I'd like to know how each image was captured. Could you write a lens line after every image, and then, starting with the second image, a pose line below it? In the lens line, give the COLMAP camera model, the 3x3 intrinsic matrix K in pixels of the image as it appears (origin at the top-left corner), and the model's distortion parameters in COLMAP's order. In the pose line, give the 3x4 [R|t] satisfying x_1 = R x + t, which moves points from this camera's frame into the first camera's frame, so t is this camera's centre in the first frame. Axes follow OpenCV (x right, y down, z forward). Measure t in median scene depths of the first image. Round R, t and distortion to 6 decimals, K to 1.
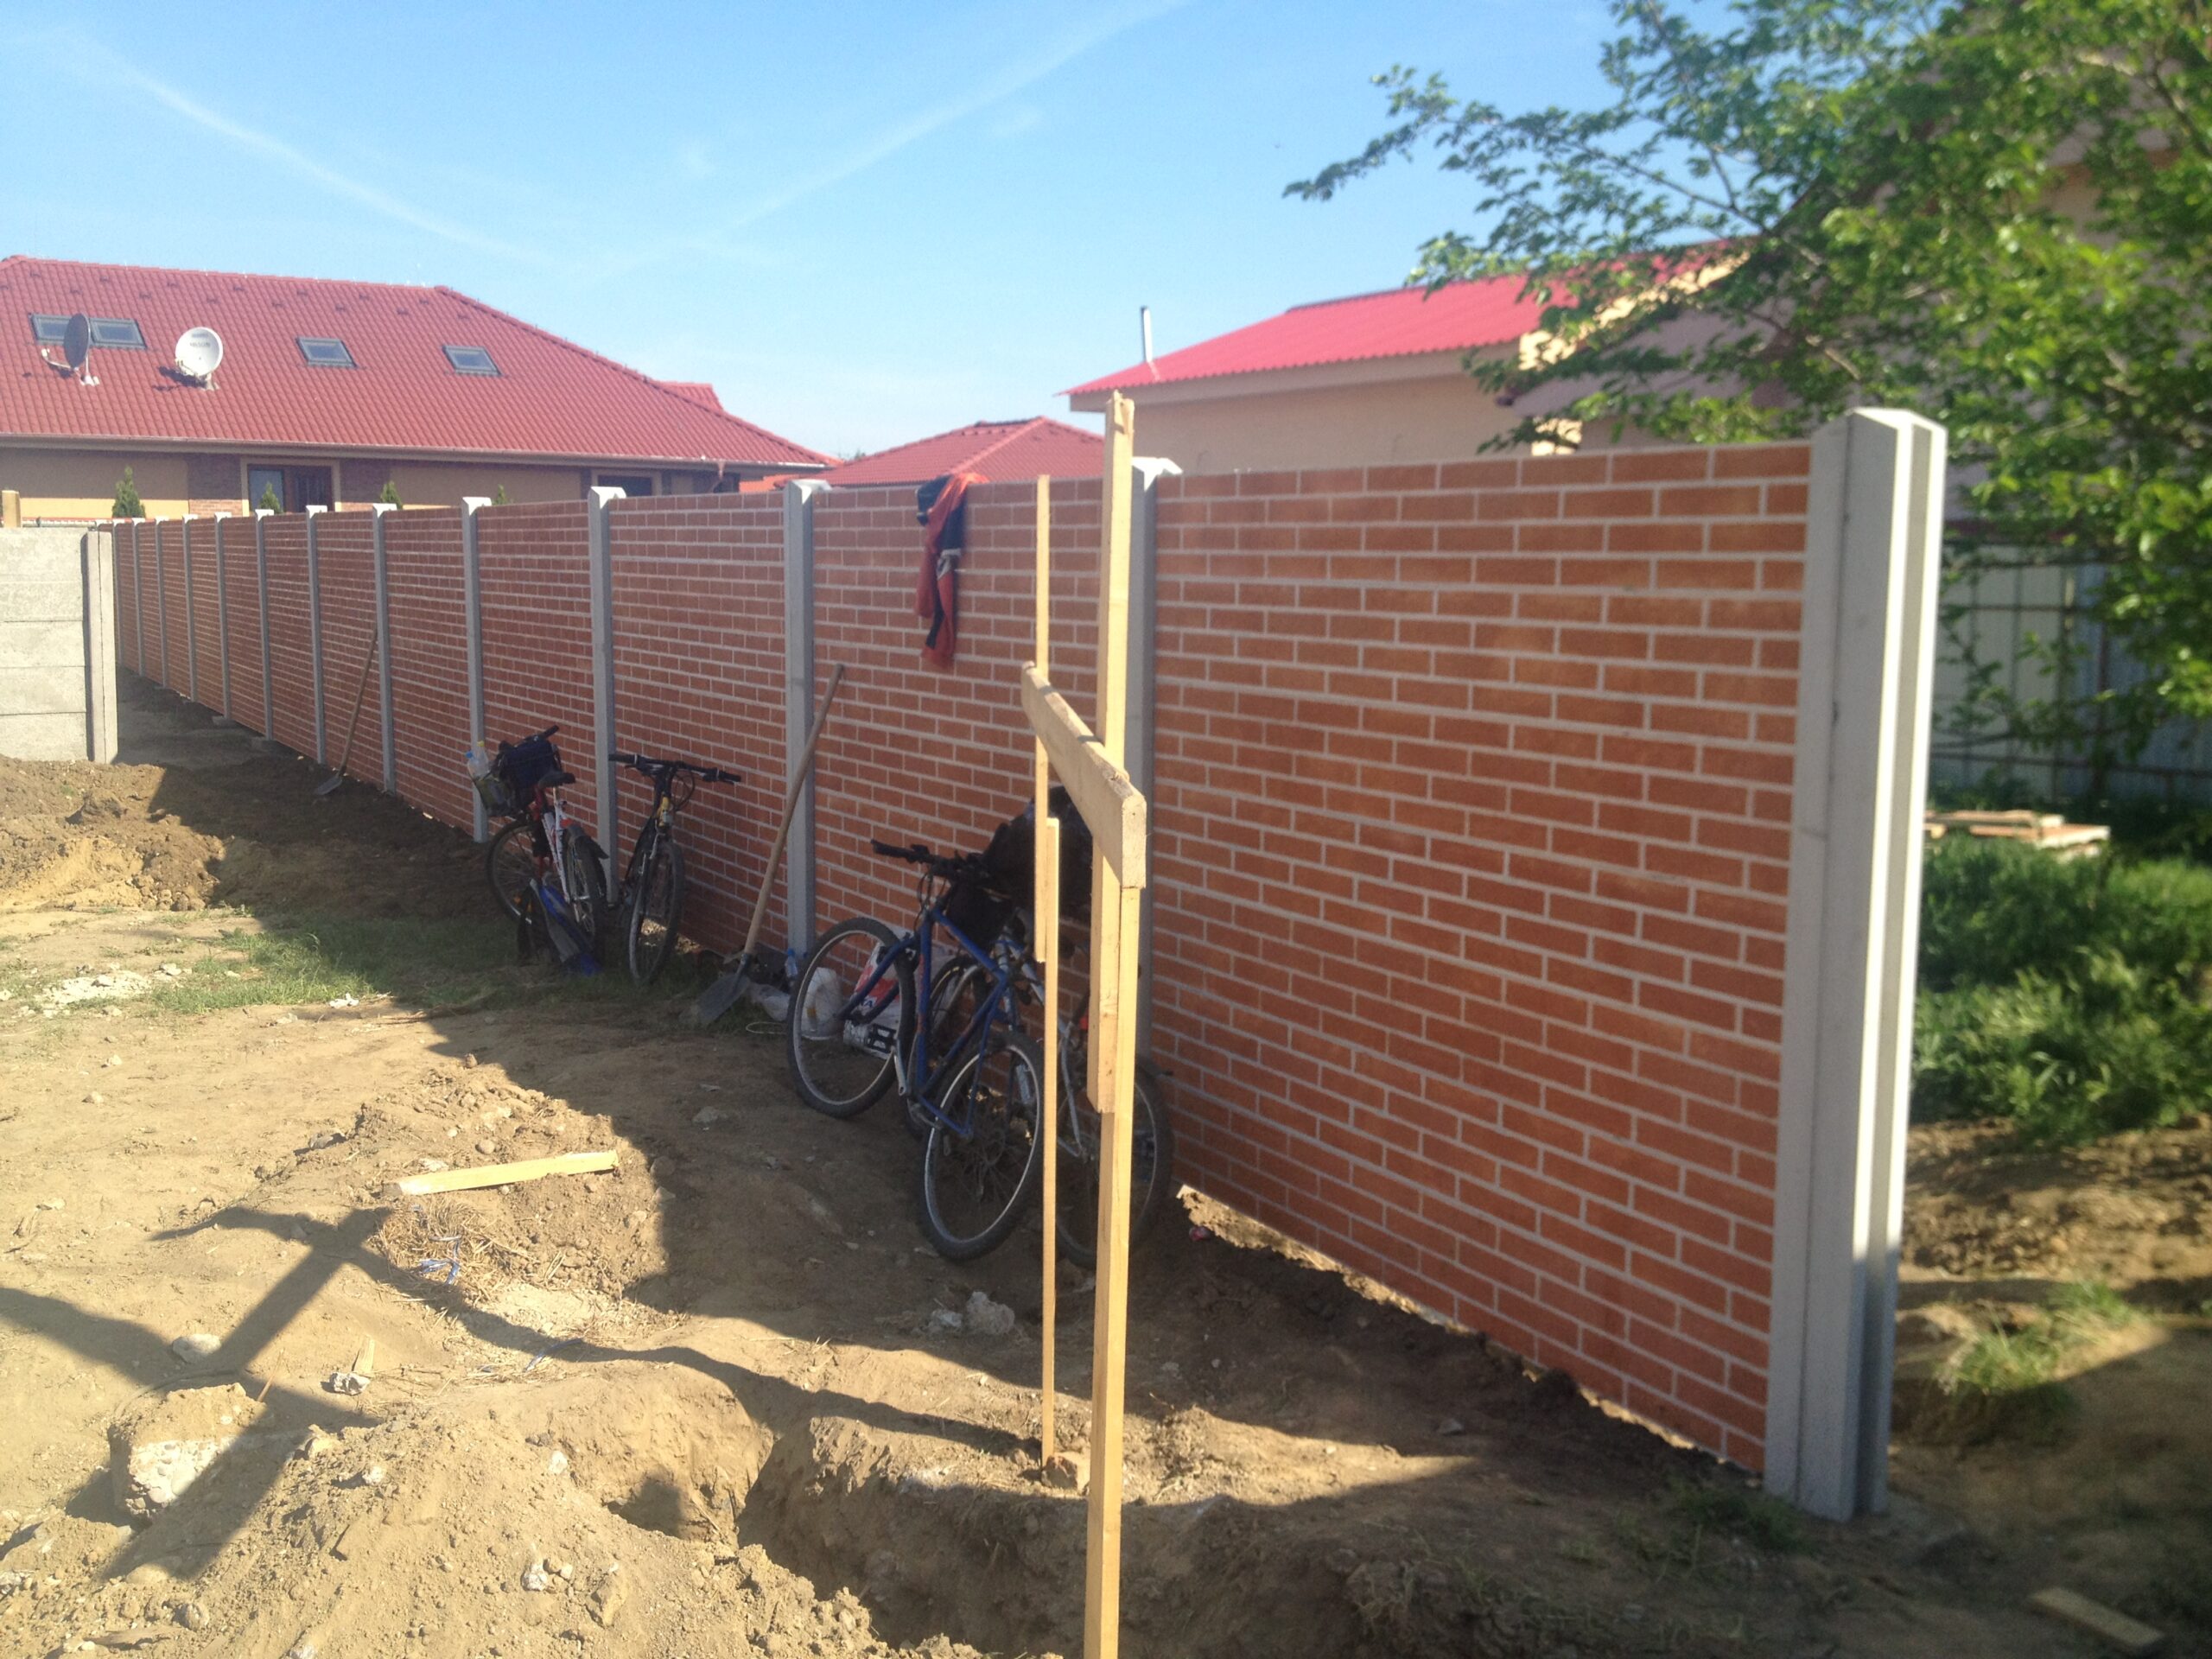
lens RADIAL K [[2180.8, 0, 1049.6], [0, 2180.8, 836.7], [0, 0, 1]] dist [0.143298, -0.370378]
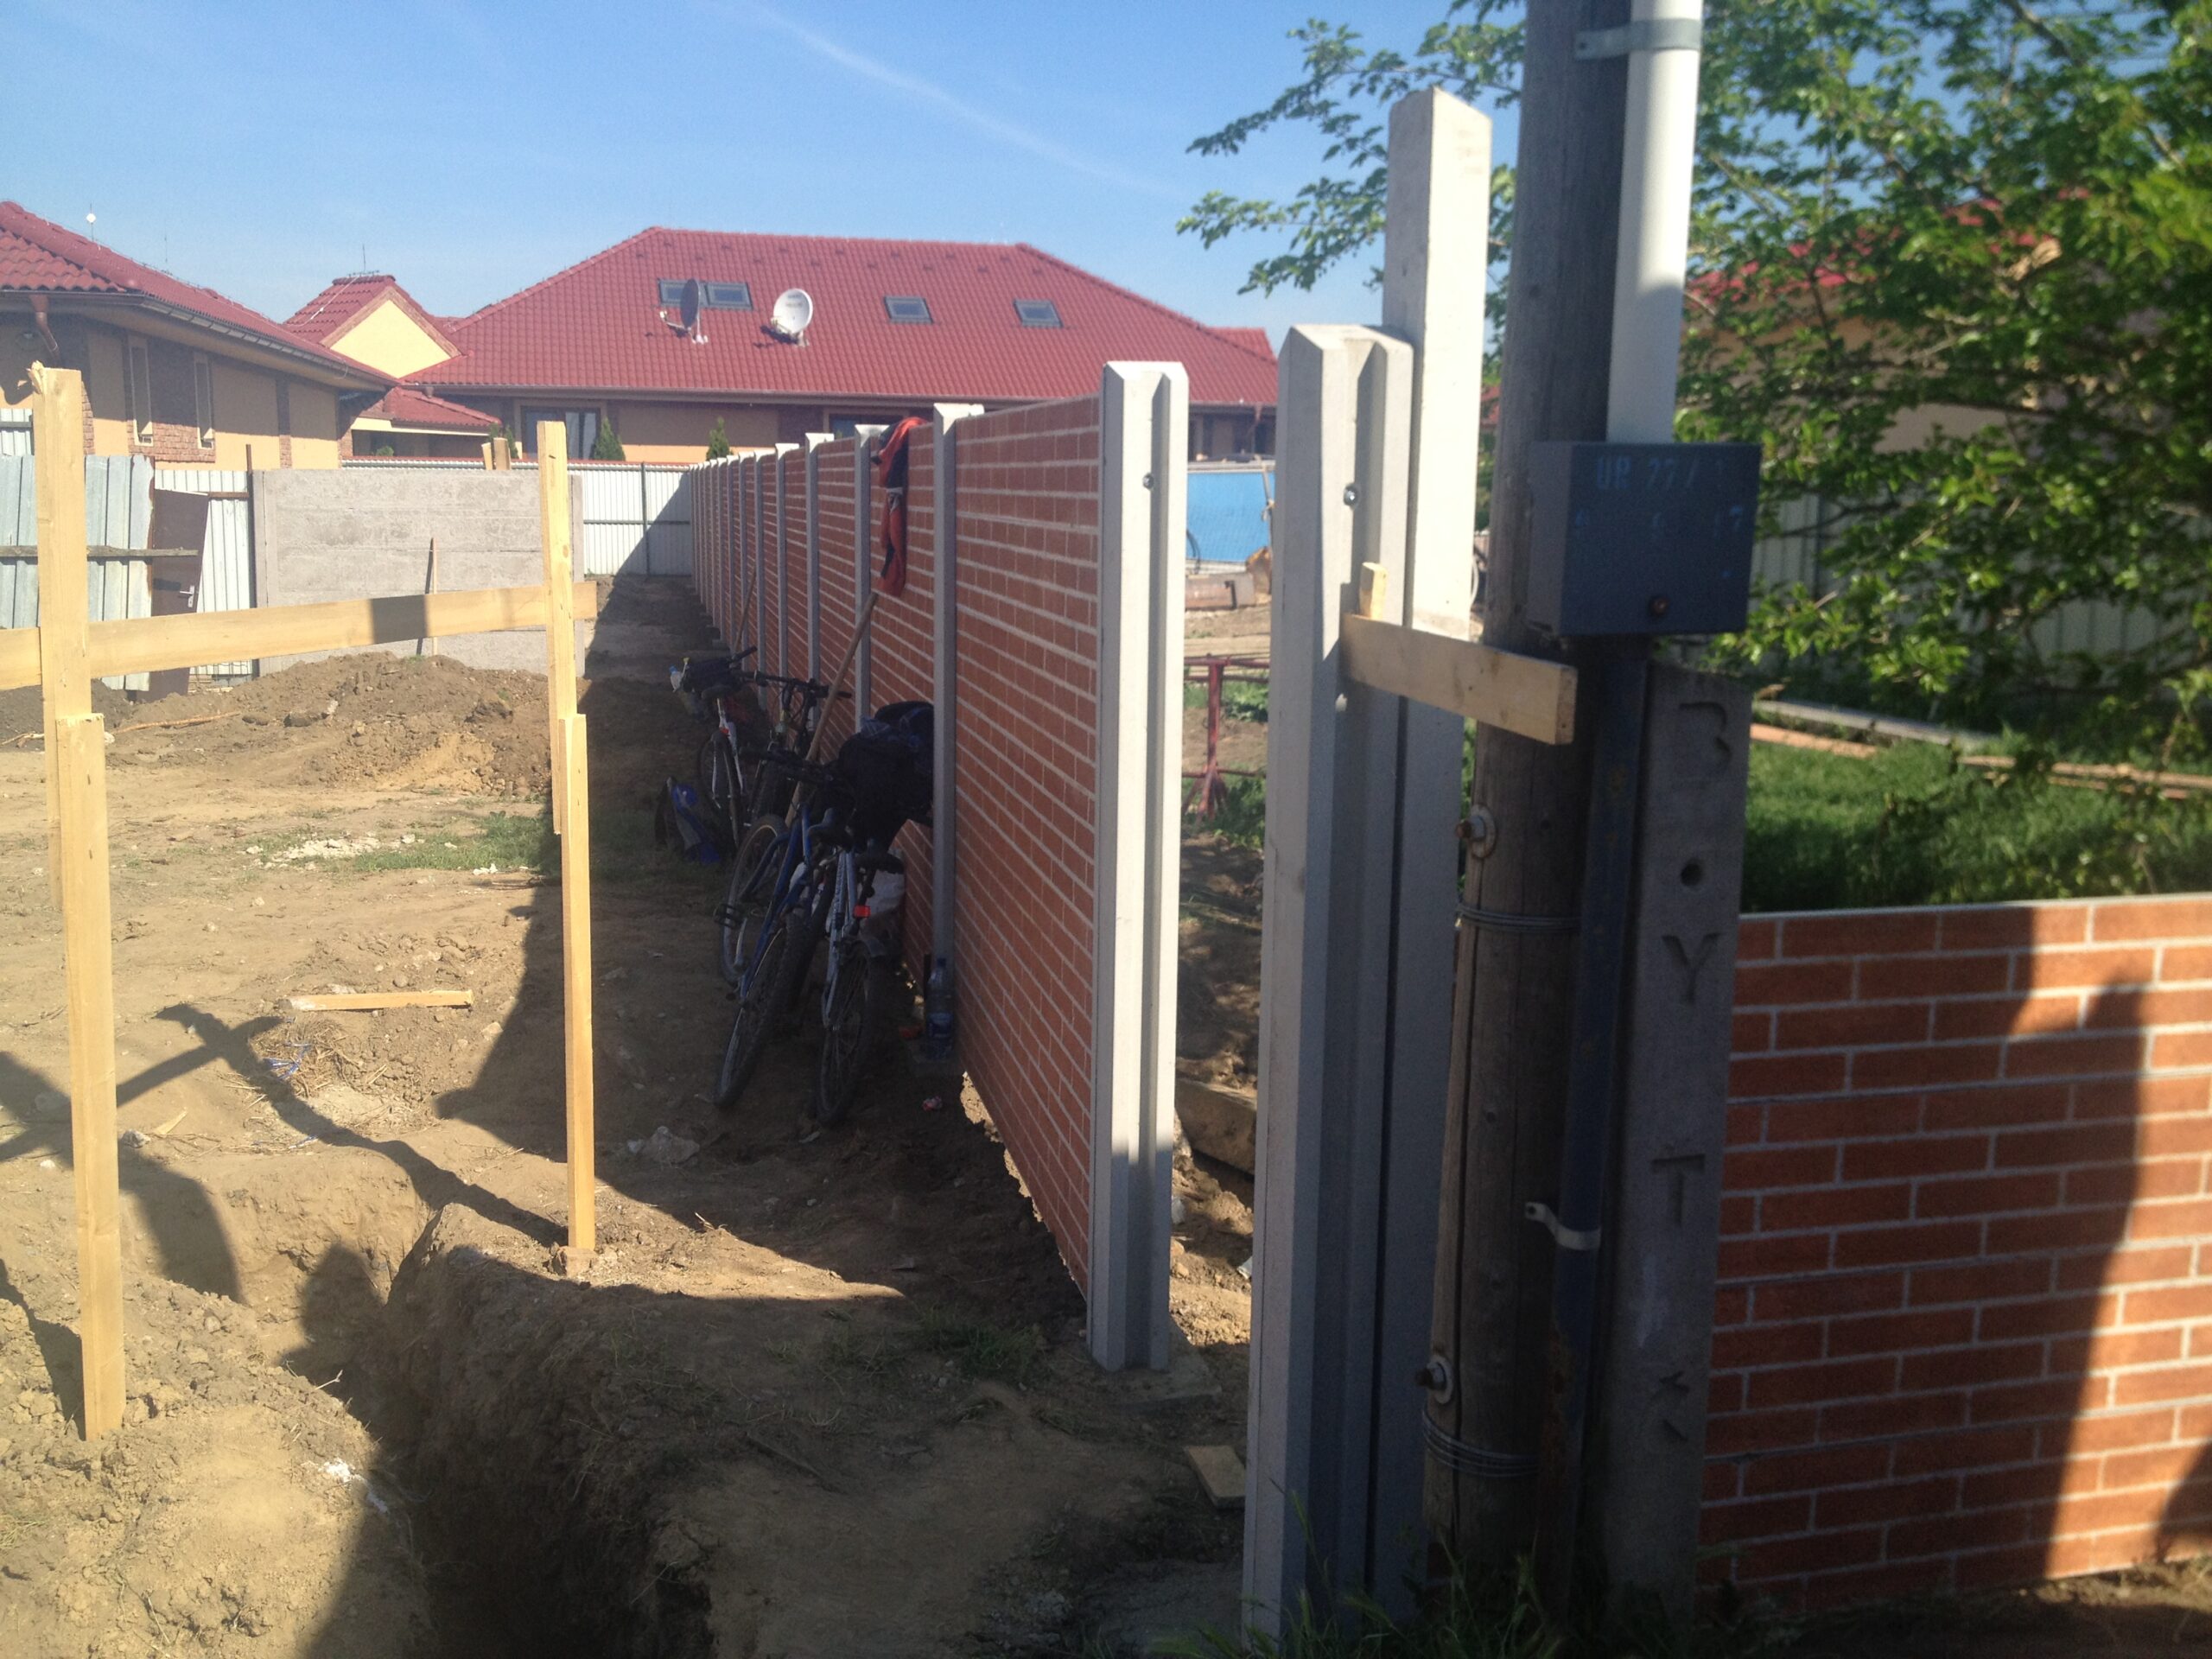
lens RADIAL K [[2180.8, 0, 1049.6], [0, 2180.8, 836.7], [0, 0, 1]] dist [0.143298, -0.370378]
pose [[0.946735, 0.052861, -0.317646, 0.344748], [-0.044689, 0.998457, 0.032963, 0.004257], [0.318898, -0.017012, 0.947636, -0.023801]]
